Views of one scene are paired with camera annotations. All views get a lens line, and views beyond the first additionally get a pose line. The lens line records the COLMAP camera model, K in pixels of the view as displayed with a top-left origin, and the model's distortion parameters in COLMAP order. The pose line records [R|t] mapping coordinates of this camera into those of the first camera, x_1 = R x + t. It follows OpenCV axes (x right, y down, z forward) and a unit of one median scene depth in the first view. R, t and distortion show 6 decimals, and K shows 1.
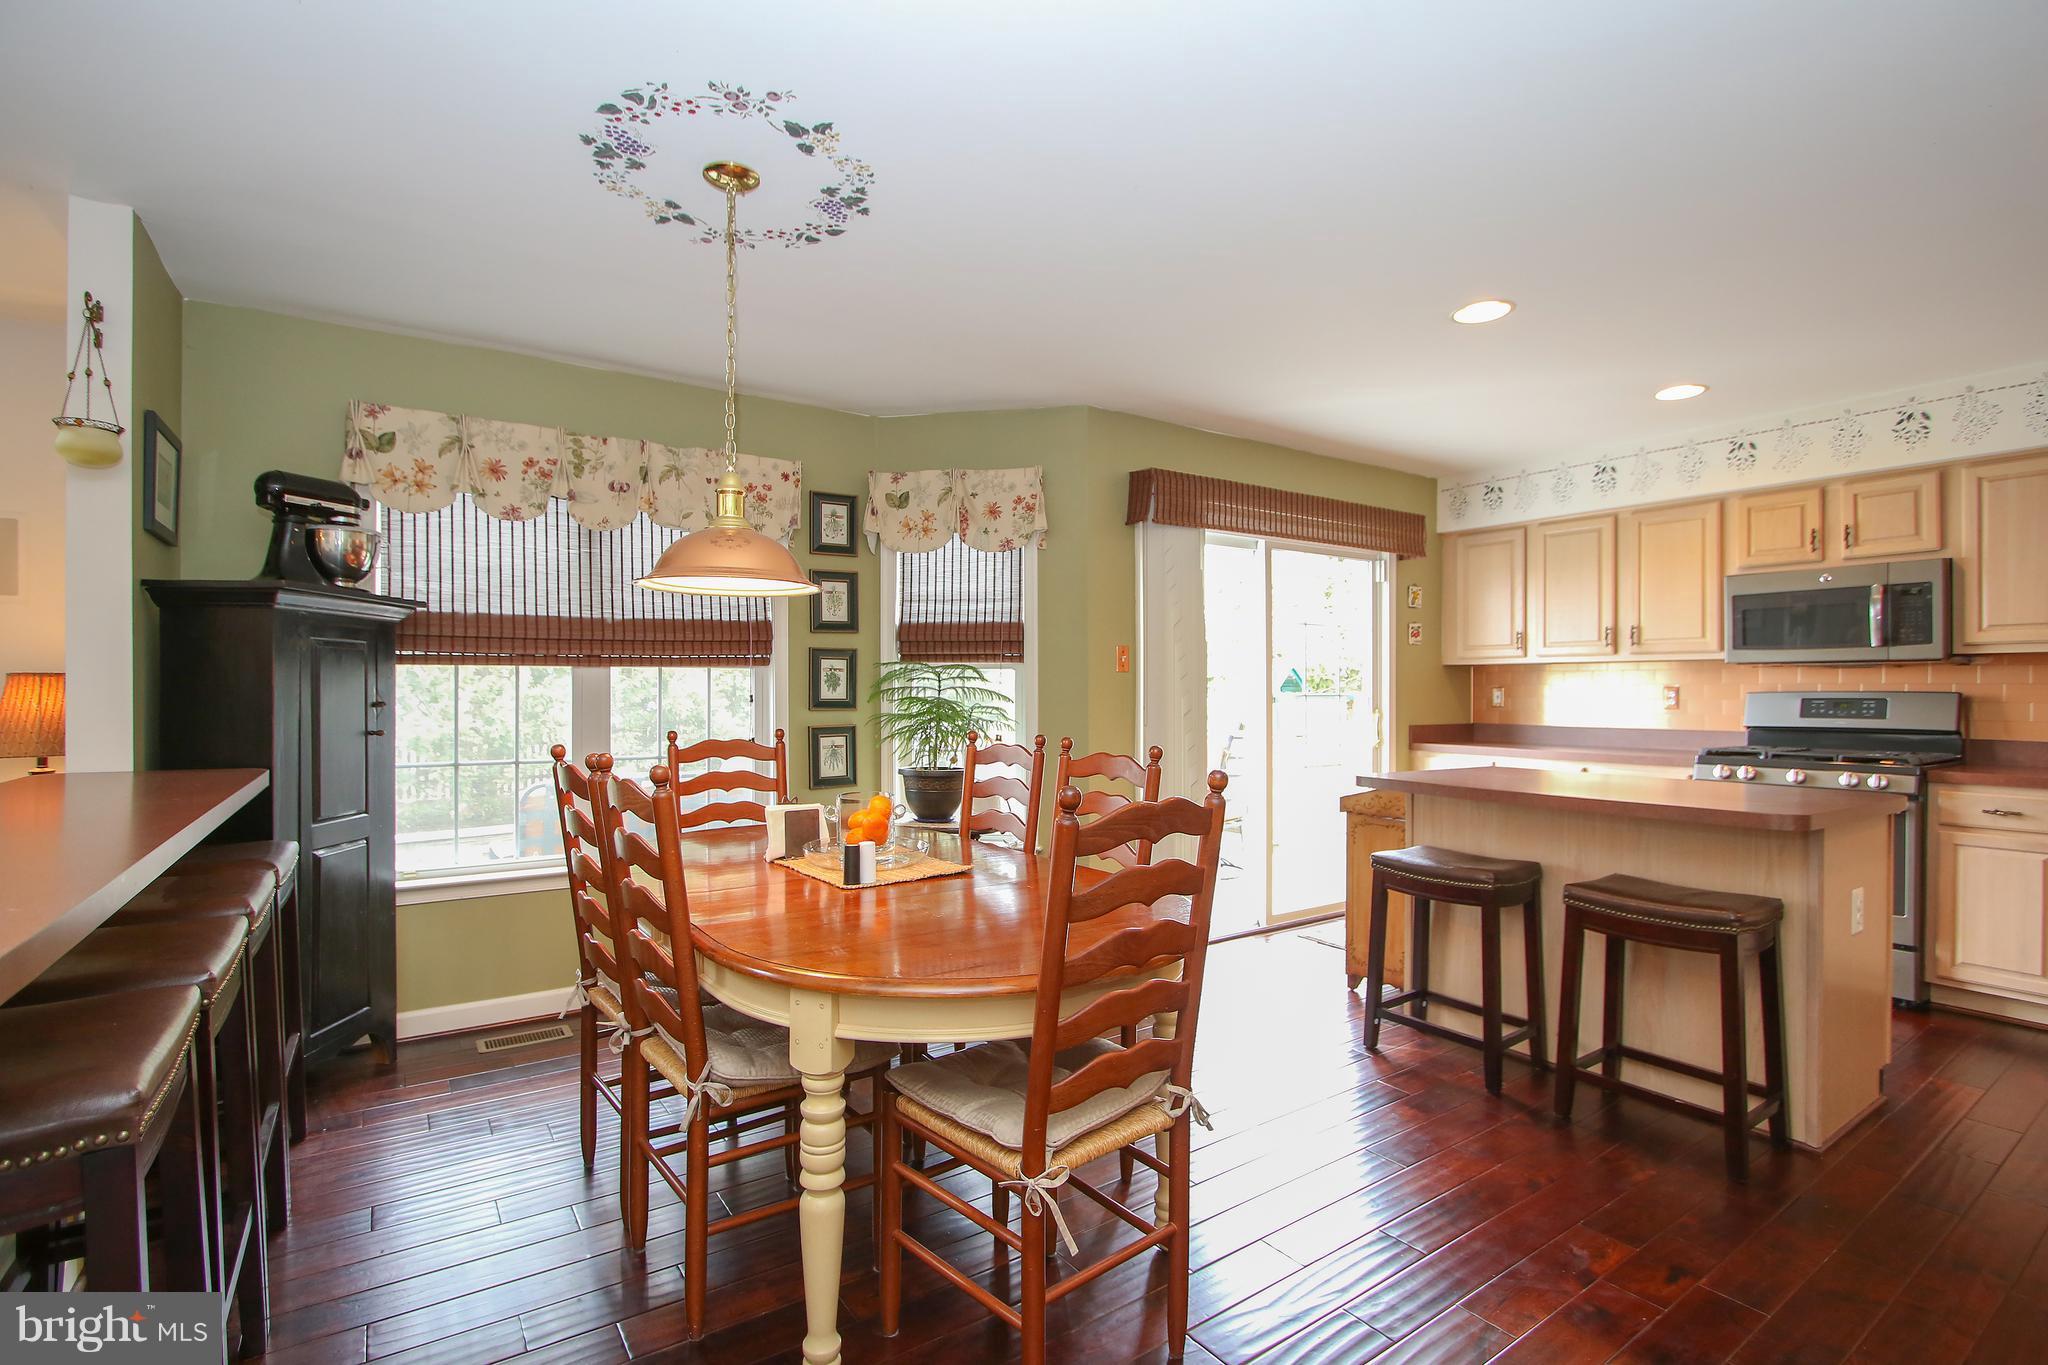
lens RADIAL K [[945.4, 0, 1023.0], [0, 945.4, 679.3], [0, 0, 1]] dist [-0.000079, -0.000162]
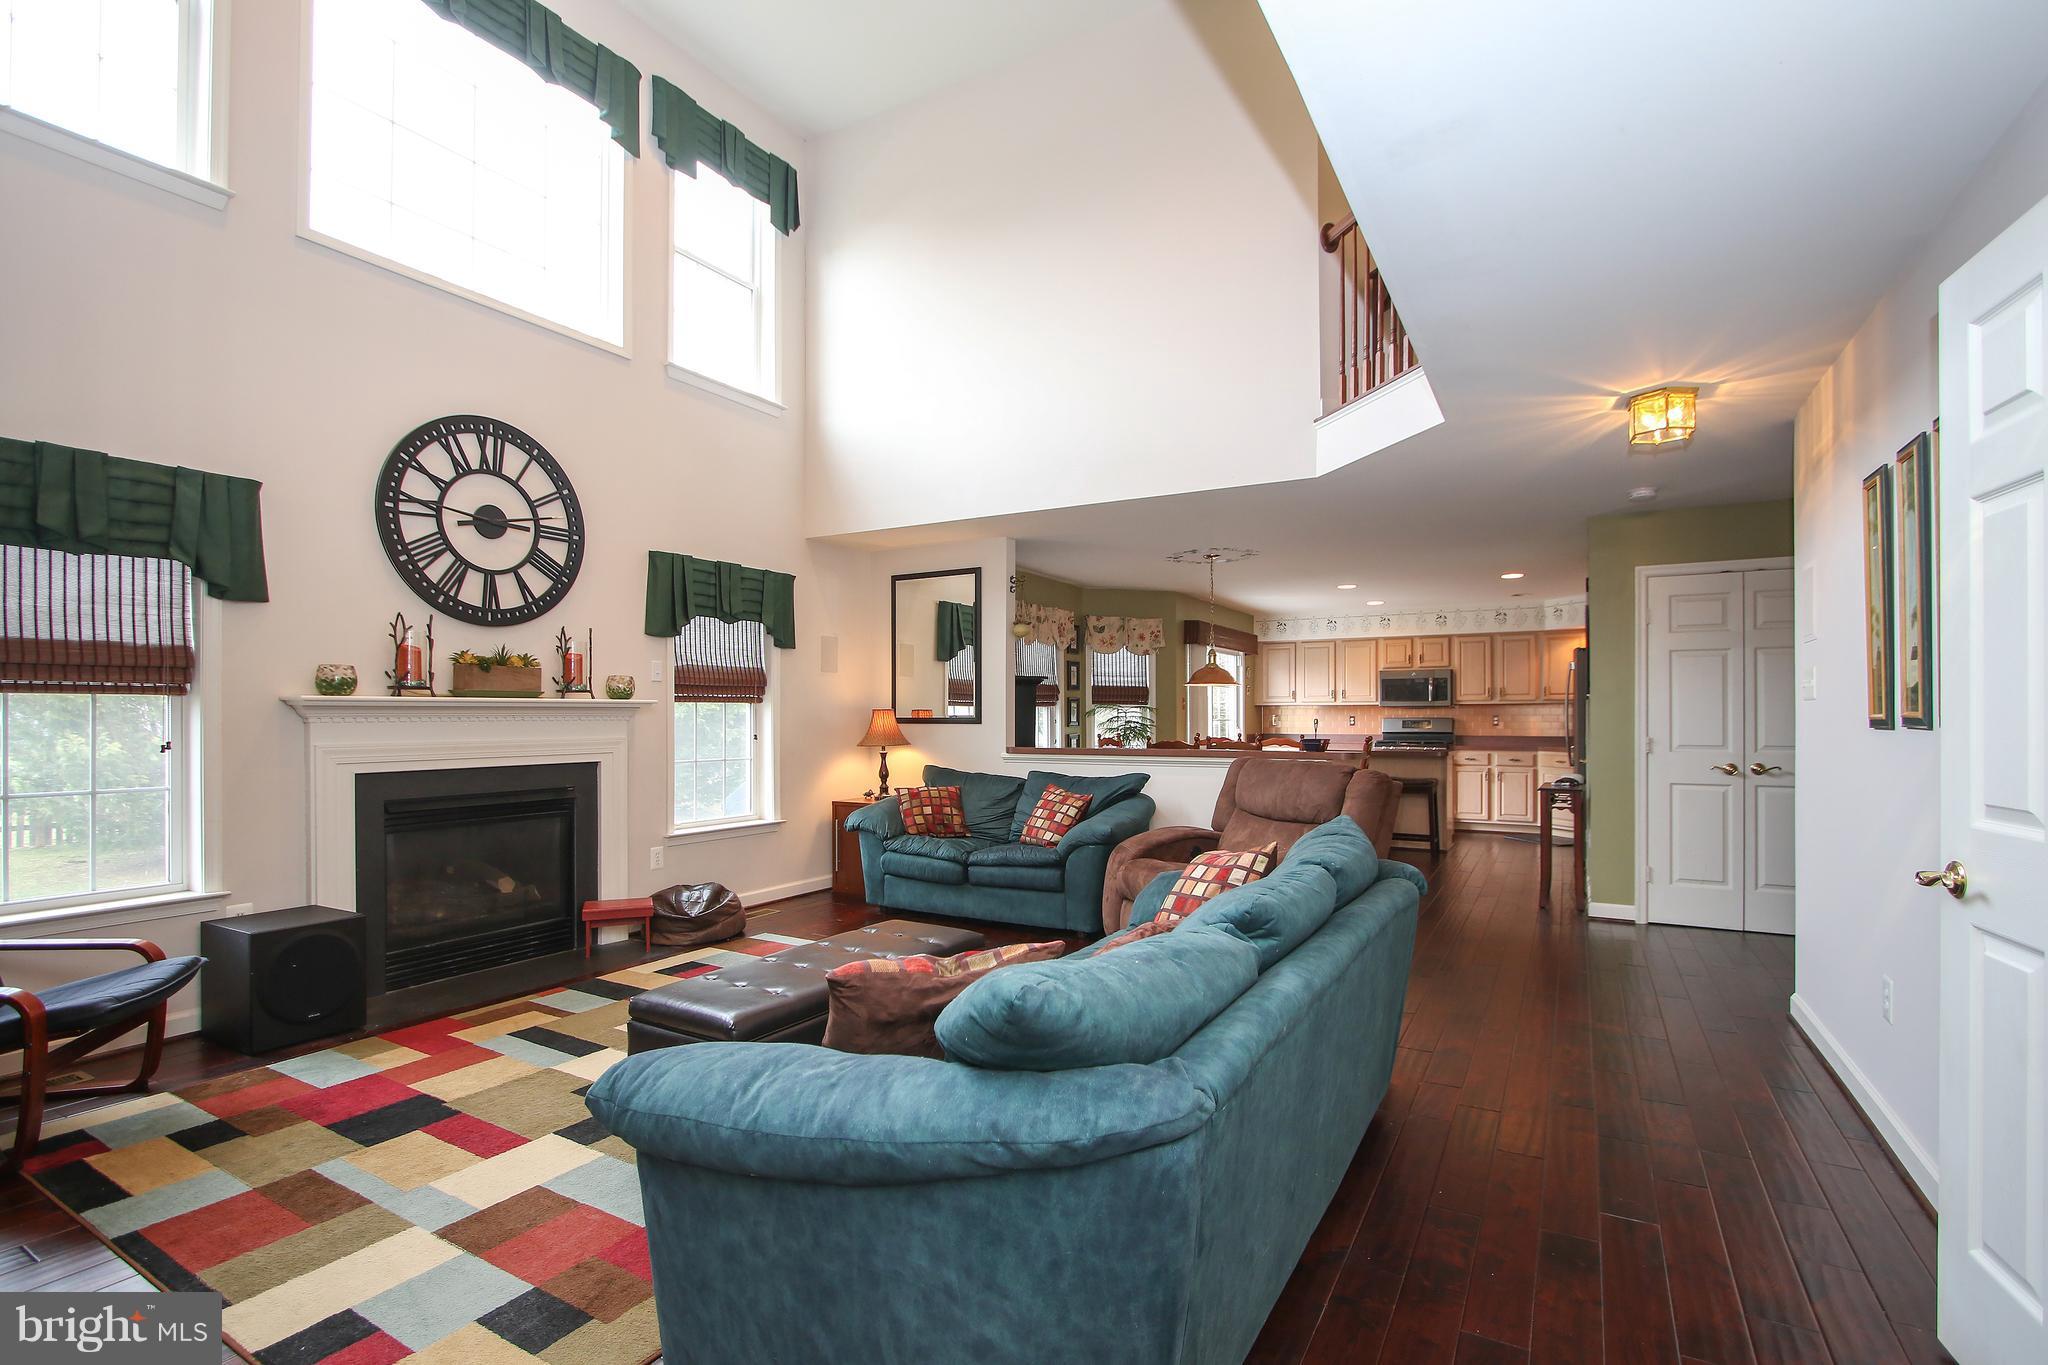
lens RADIAL K [[945.4, 0, 1020.7], [0, 945.4, 699.2], [0, 0, 1]] dist [-0.000079, -0.000162]
pose [[0.902554, 0.007073, 0.430518, -1.215609], [0.000296, 0.999855, -0.017049, 0.005698], [-0.430576, 0.015515, 0.902421, -0.856865]]
